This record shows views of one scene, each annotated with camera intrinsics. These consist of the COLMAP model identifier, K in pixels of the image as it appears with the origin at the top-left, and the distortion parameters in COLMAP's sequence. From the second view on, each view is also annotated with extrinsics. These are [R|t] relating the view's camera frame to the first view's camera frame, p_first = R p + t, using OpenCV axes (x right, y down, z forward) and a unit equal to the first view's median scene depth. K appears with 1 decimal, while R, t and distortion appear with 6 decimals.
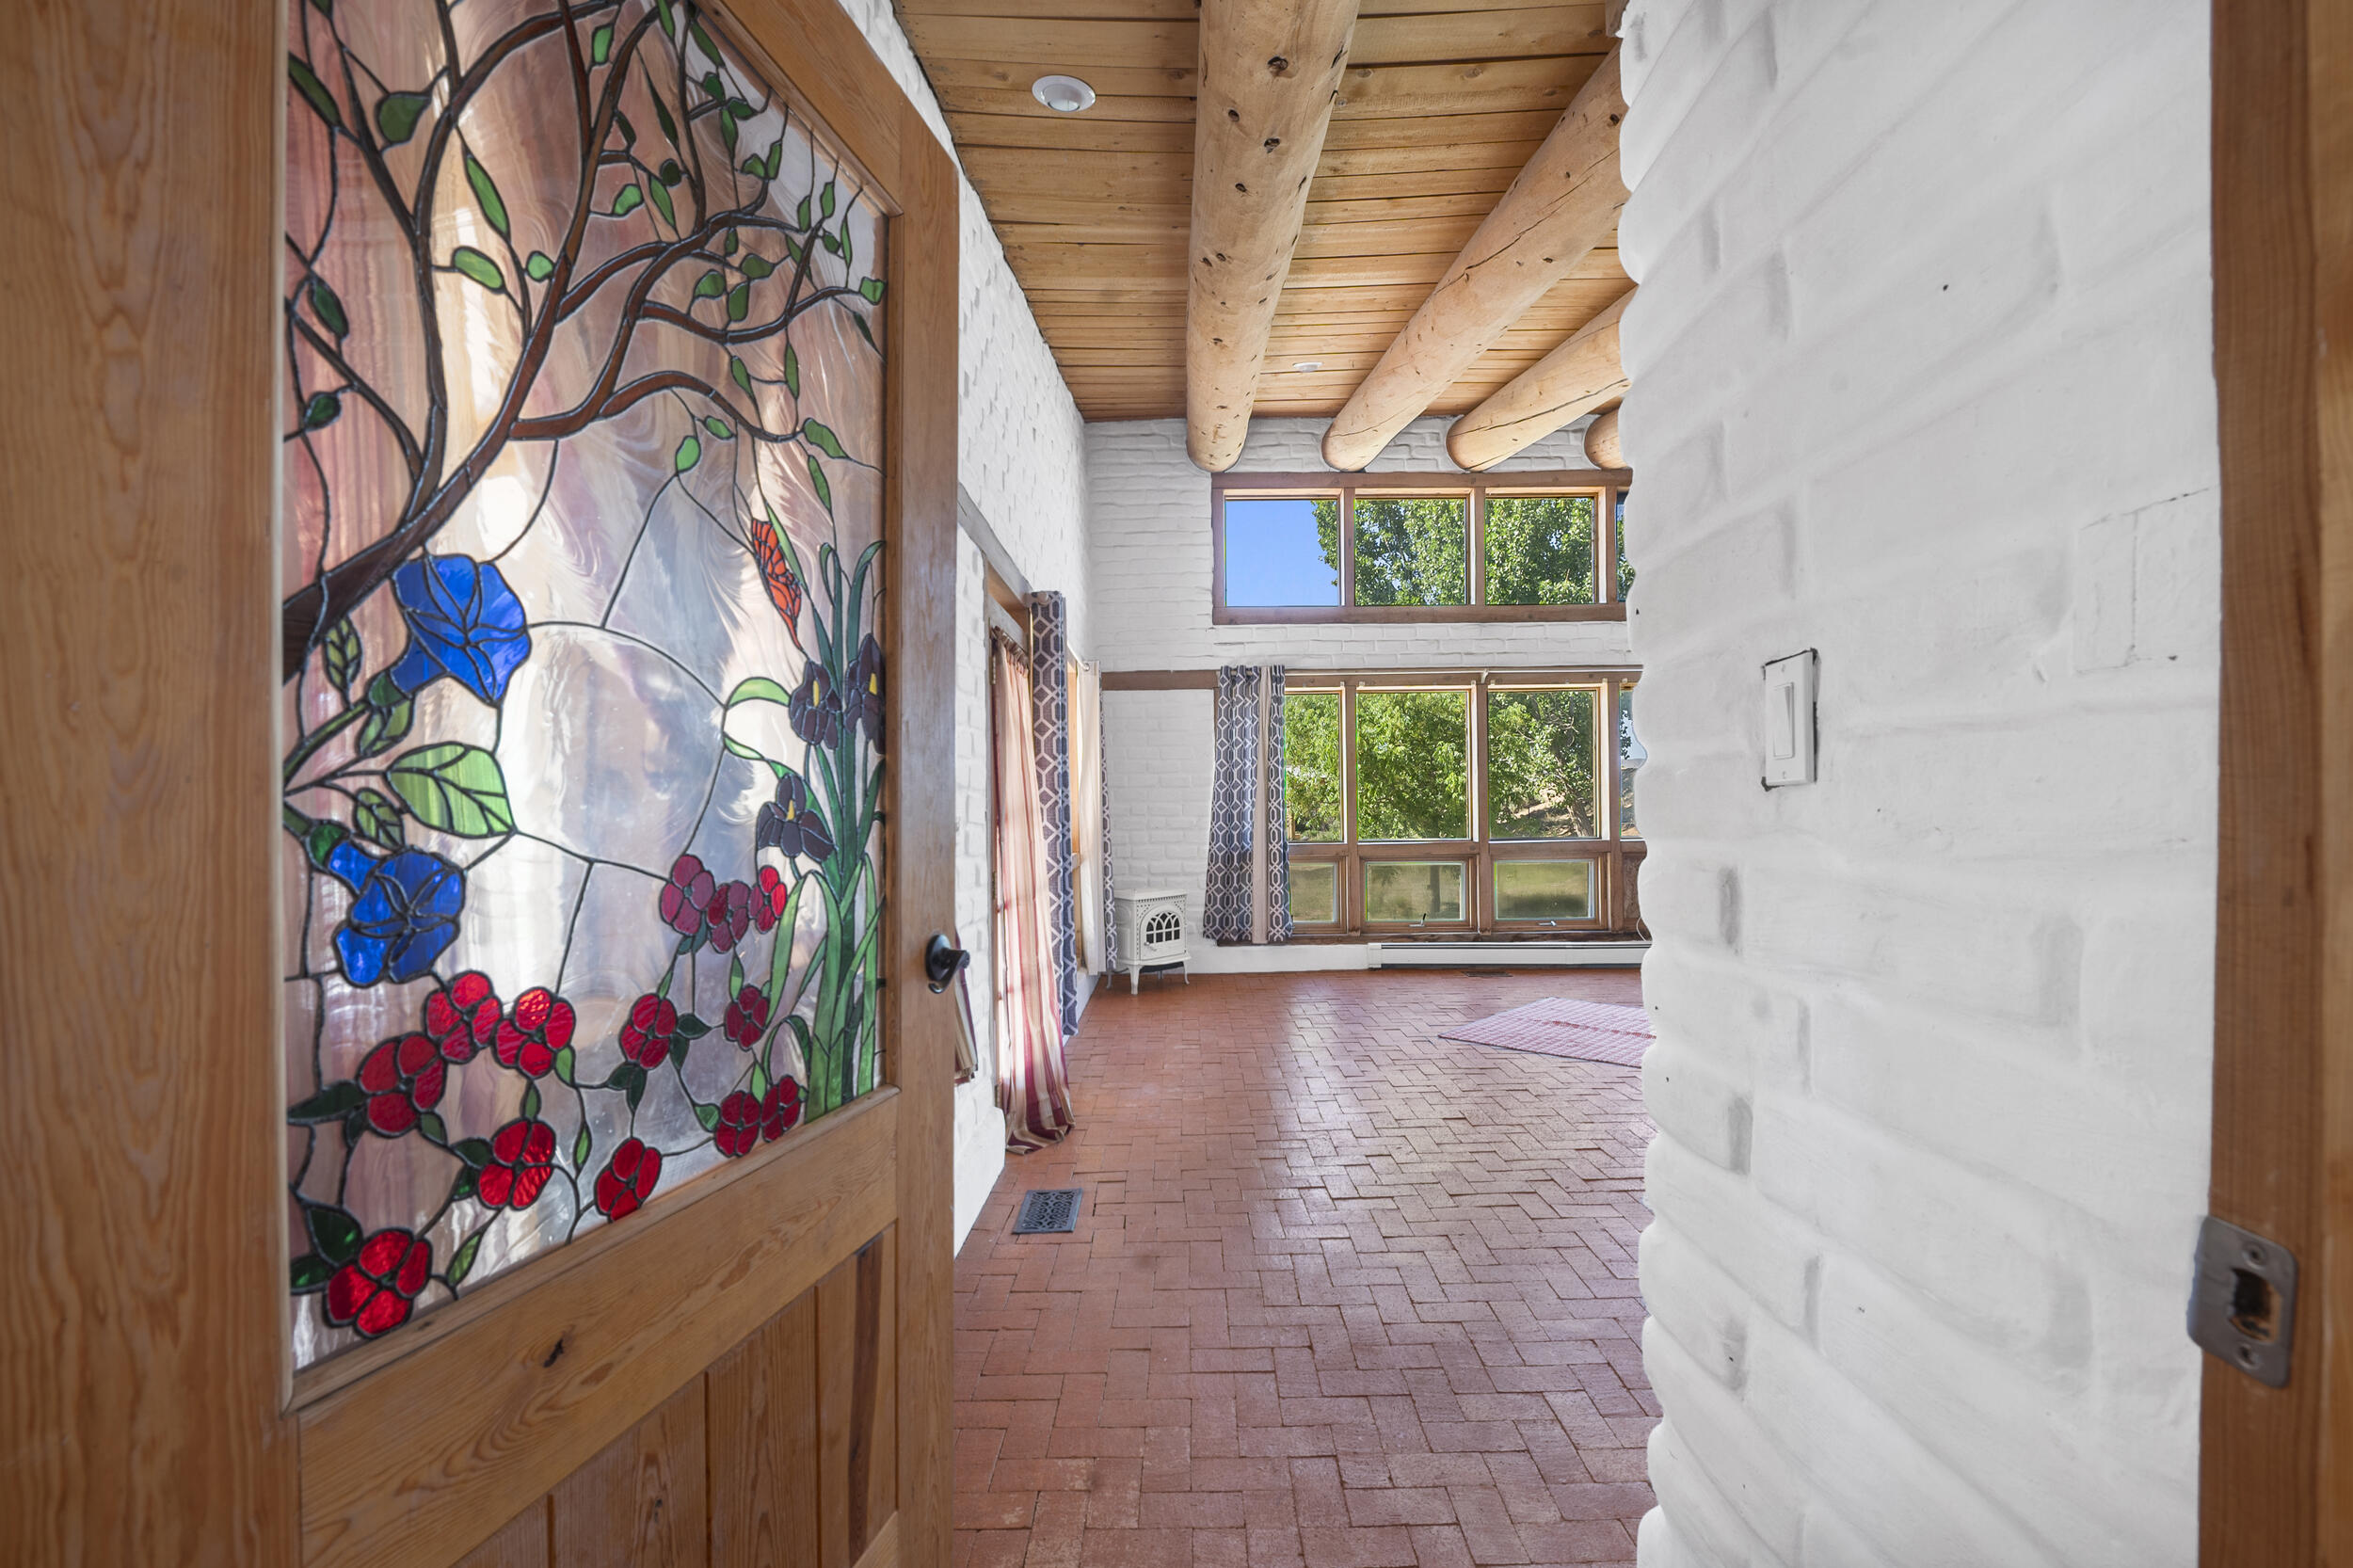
lens RADIAL K [[920.6, 0, 1245.2], [0, 920.6, 816.0], [0, 0, 1]] dist [-0.000296, -0.000034]
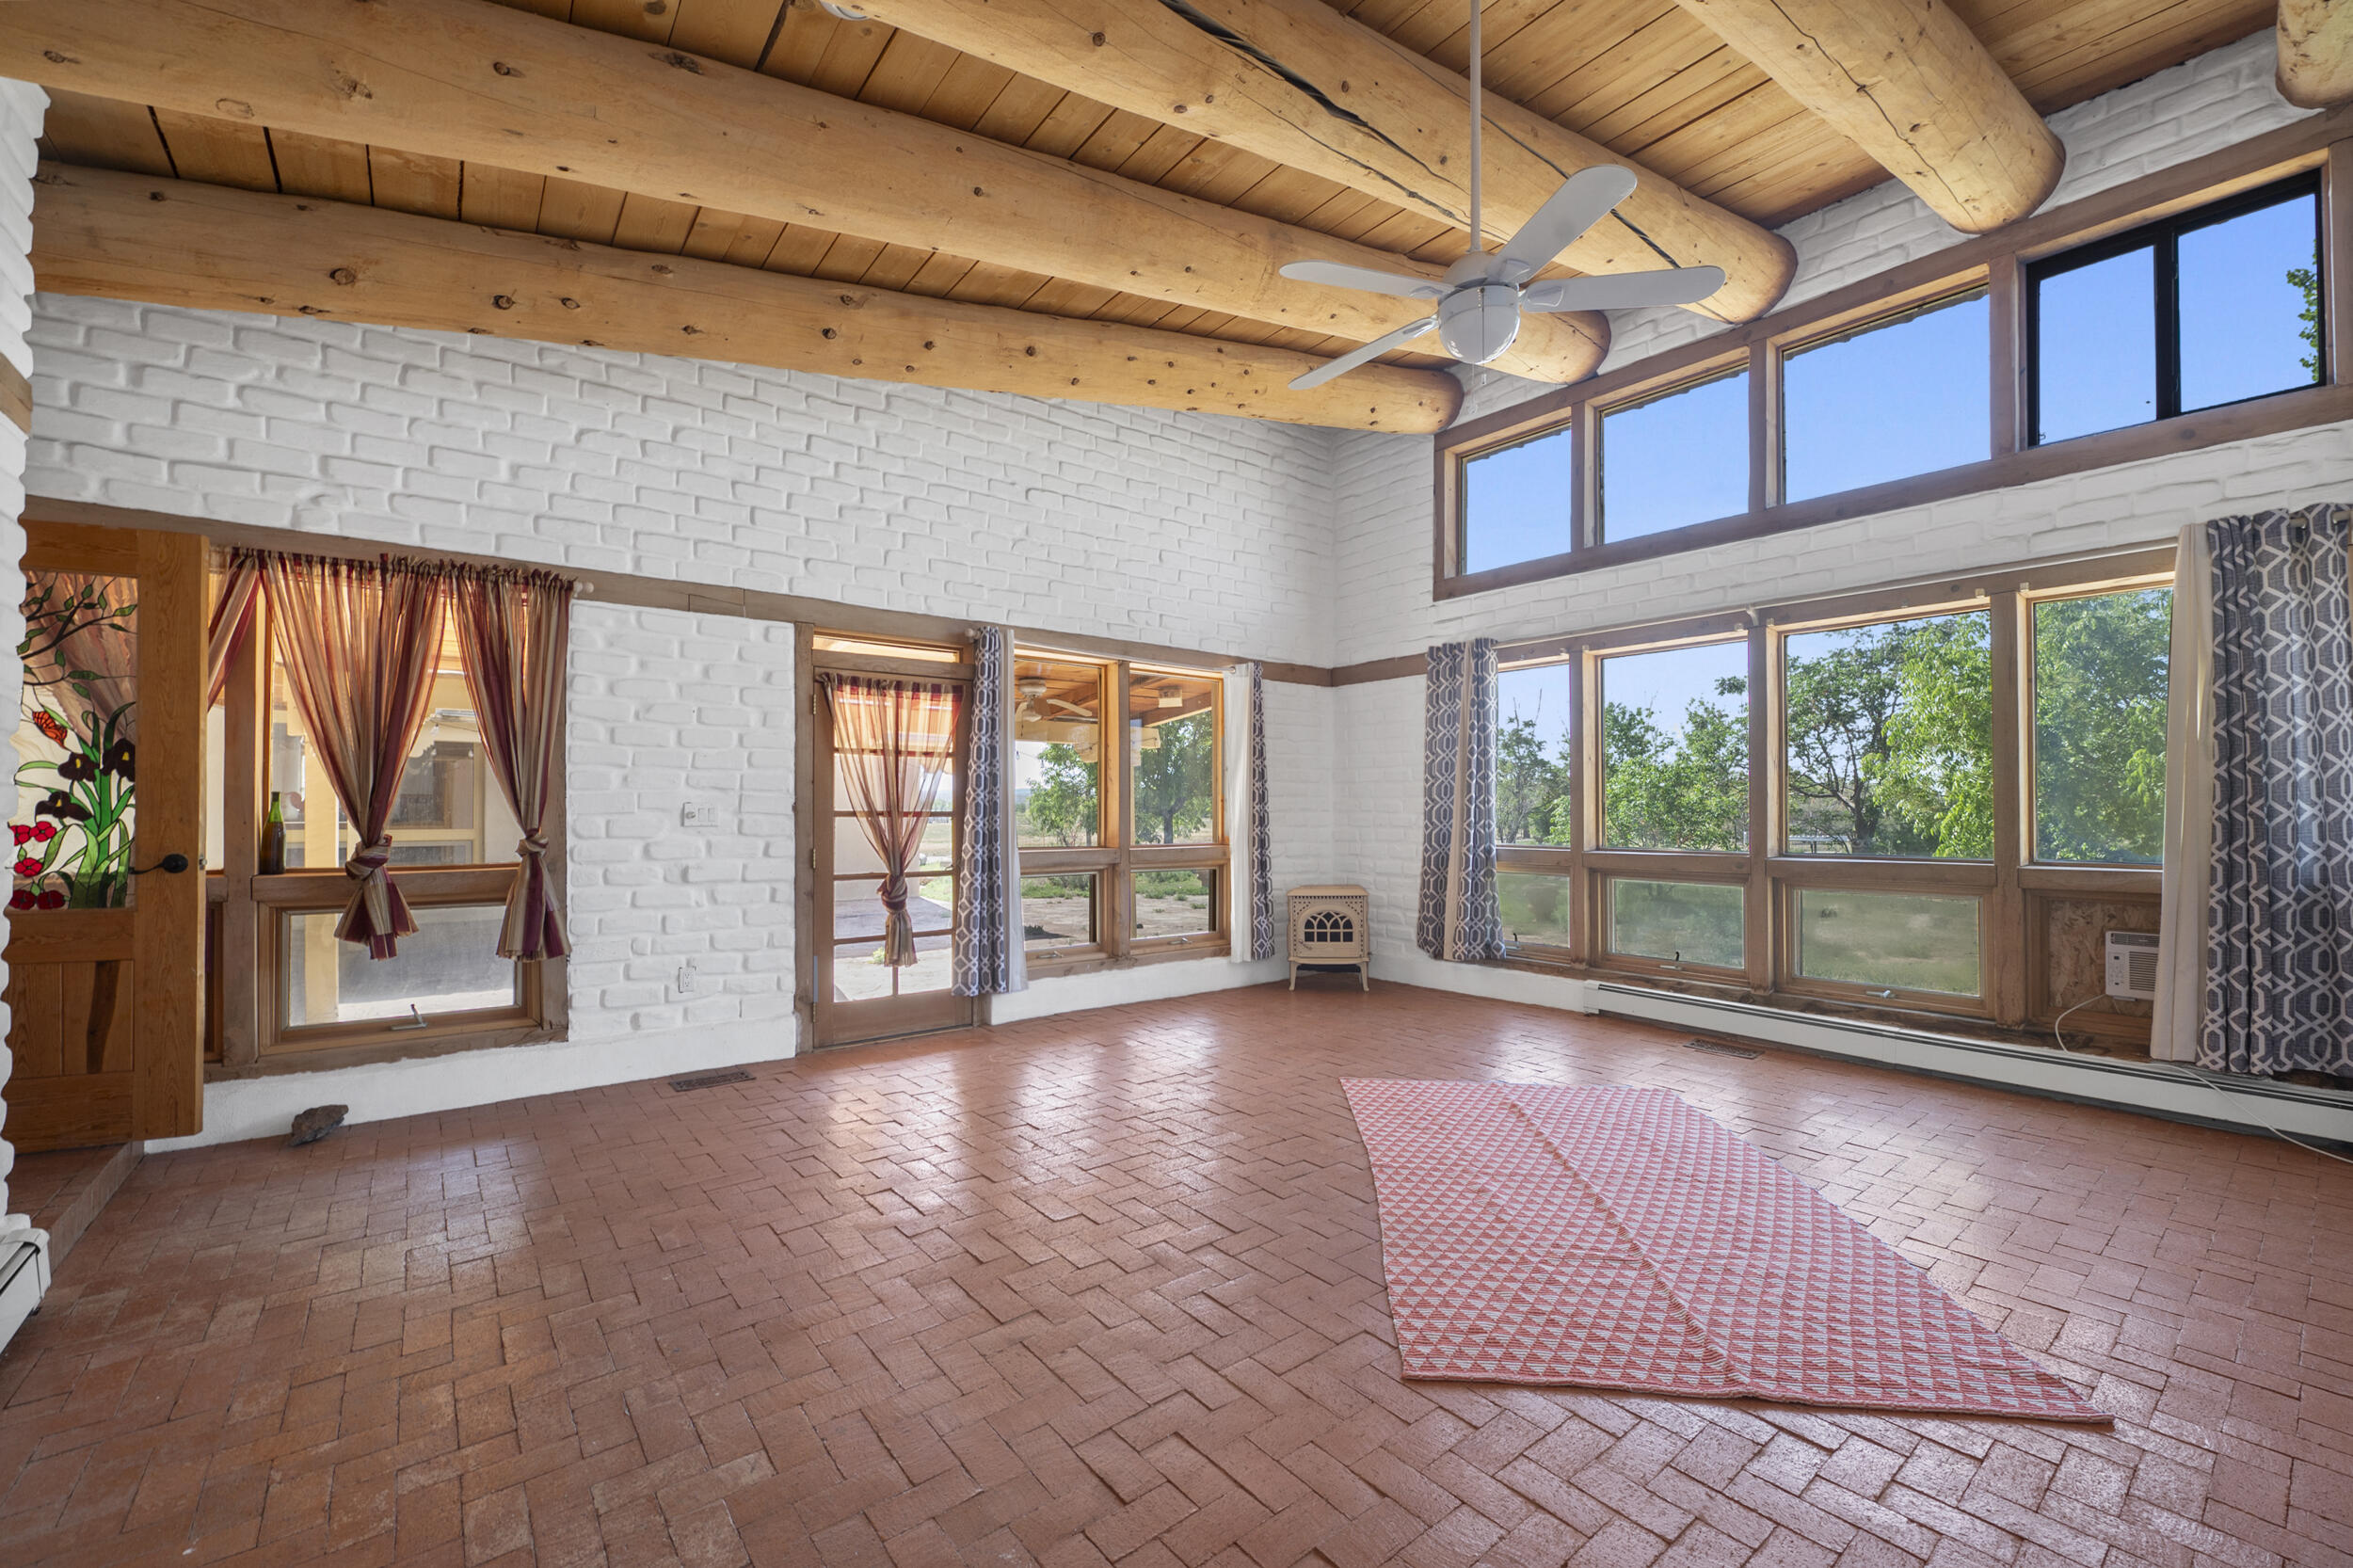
lens RADIAL K [[921.2, 0, 1187.7], [0, 921.2, 805.7], [0, 0, 1]] dist [-0.009362, -0.000098]
pose [[0.639345, 0.008997, -0.768867, 0.522486], [-0.012537, 0.999921, 0.001275, -0.006104], [0.768818, 0.008823, 0.639407, 0.243886]]
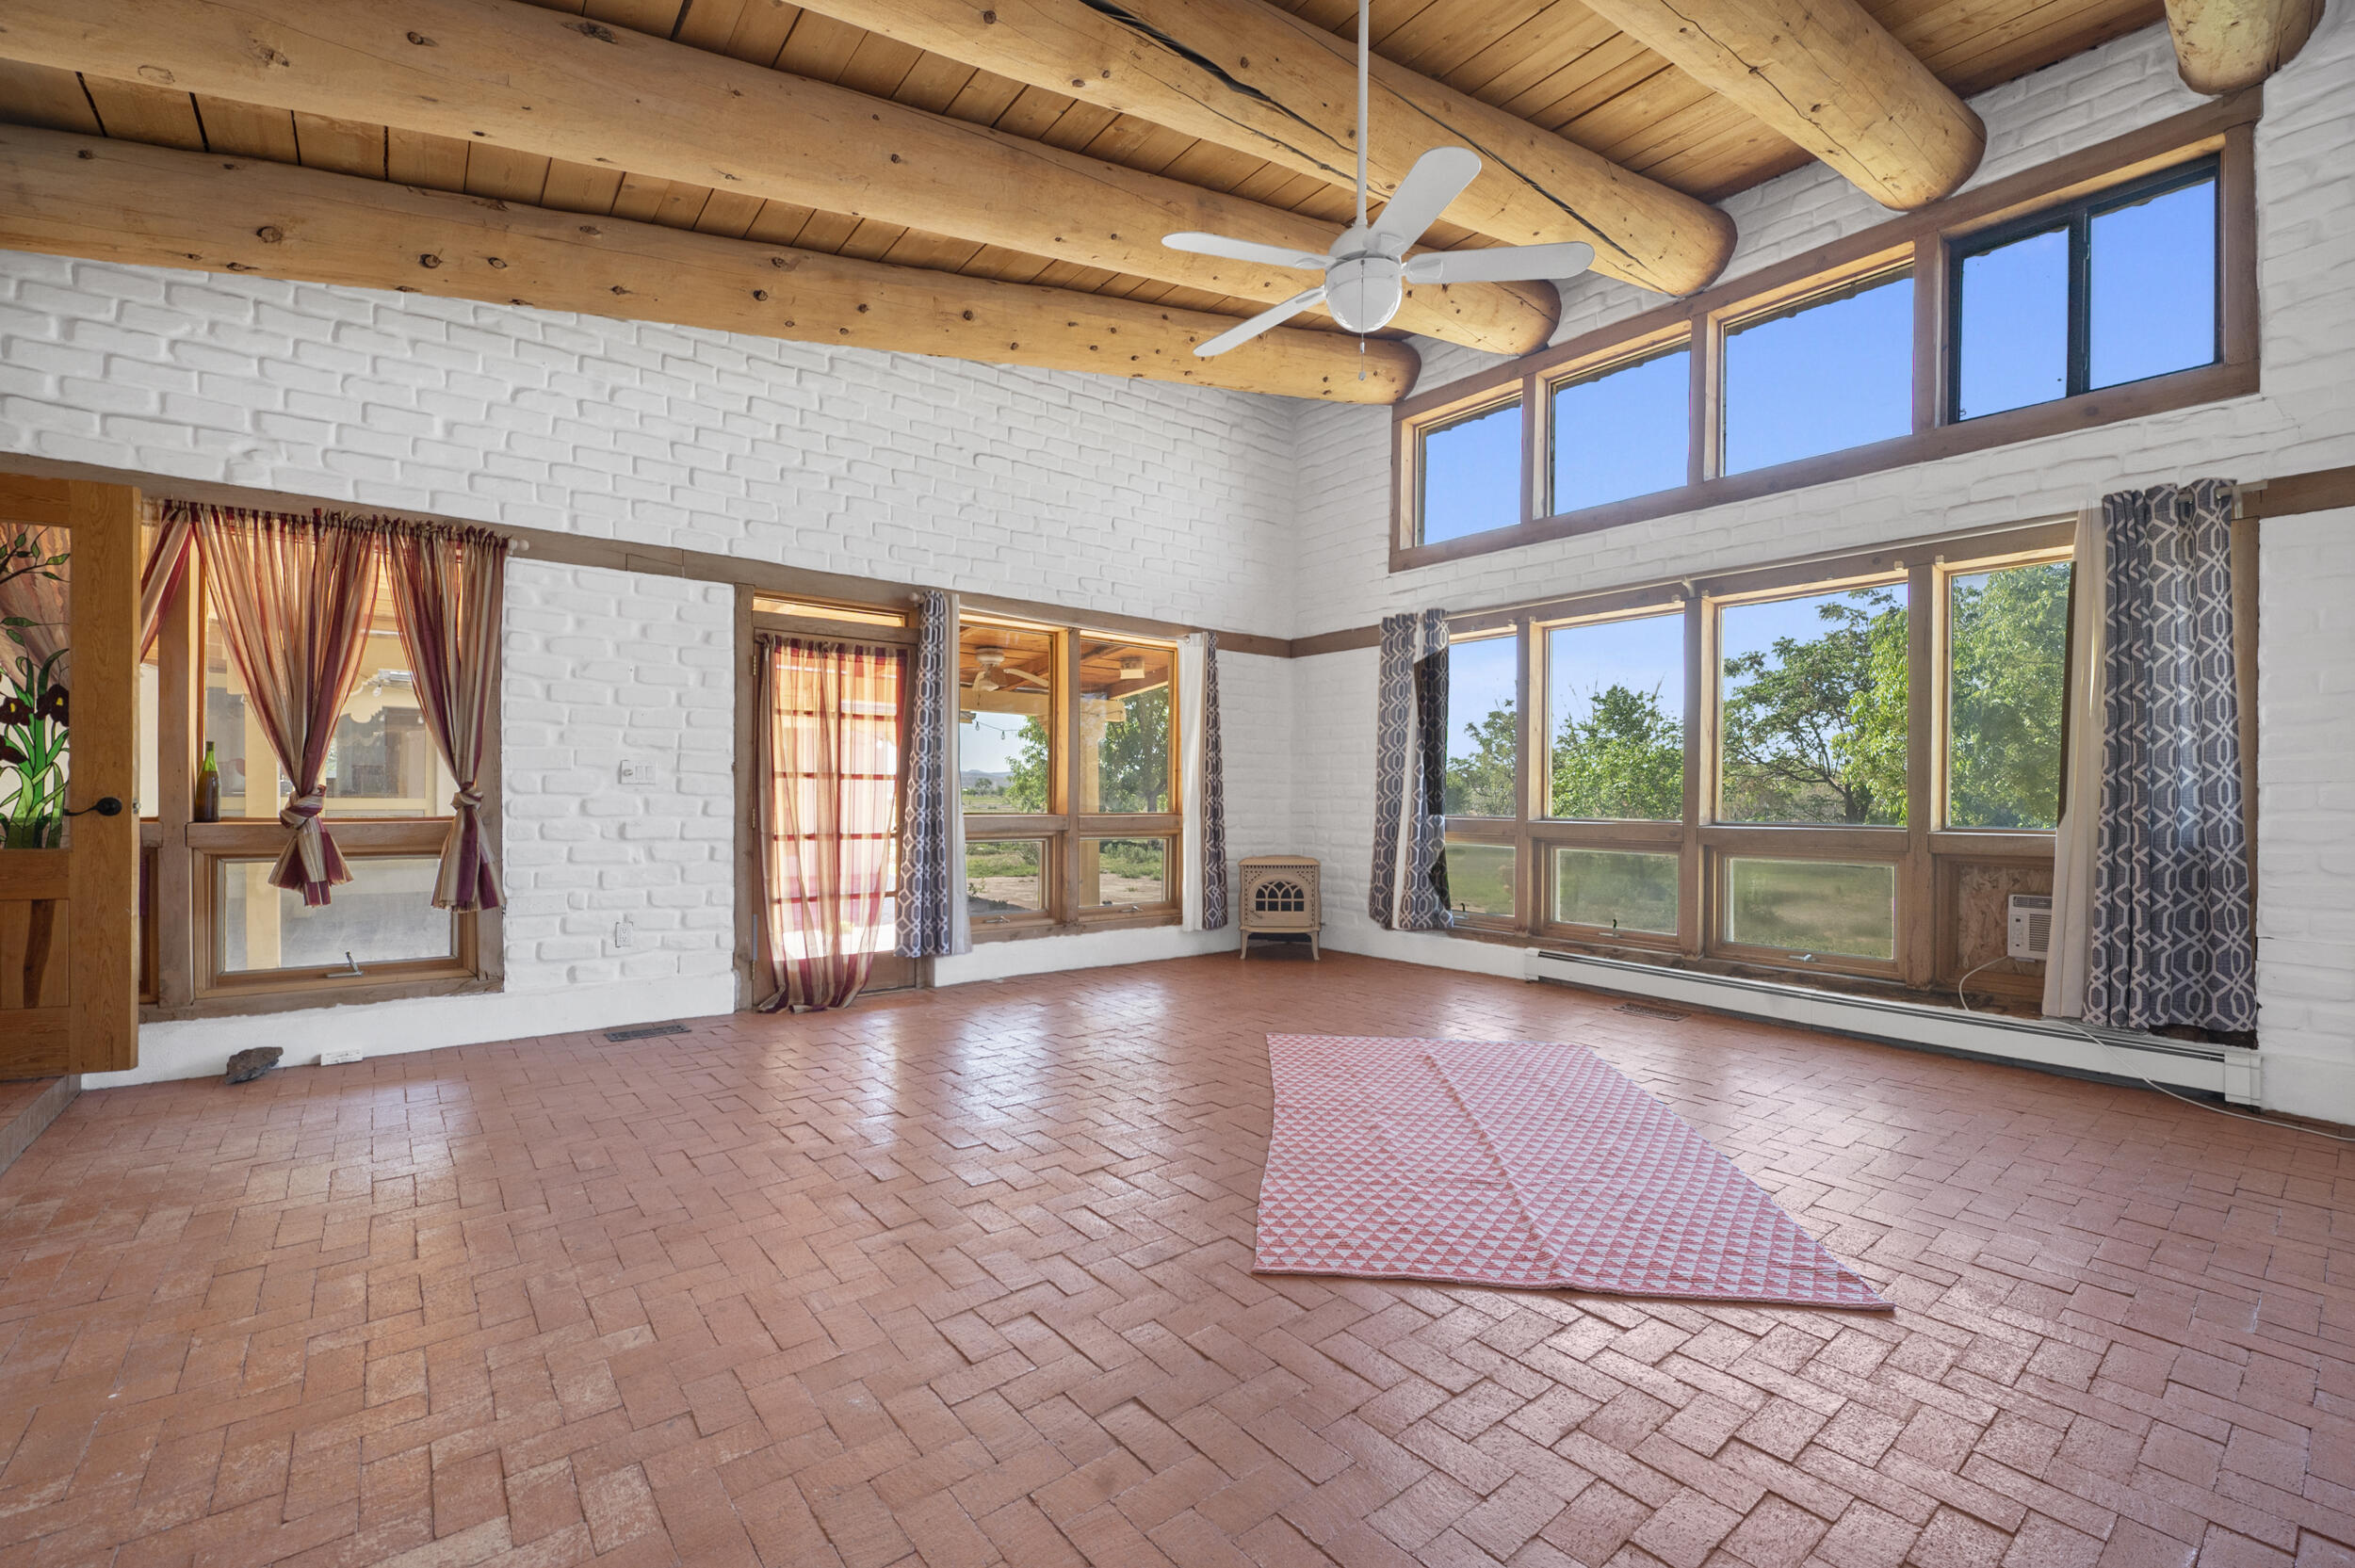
lens RADIAL K [[948.8, 0, 1190.5], [0, 948.8, 801.7], [0, 0, 1]] dist [-0.009944, -0.000200]
pose [[0.649151, 0.023575, -0.760294, 0.568300], [-0.019487, 0.999707, 0.014360, 0.007265], [0.760410, 0.005495, 0.649420, 0.254448]]
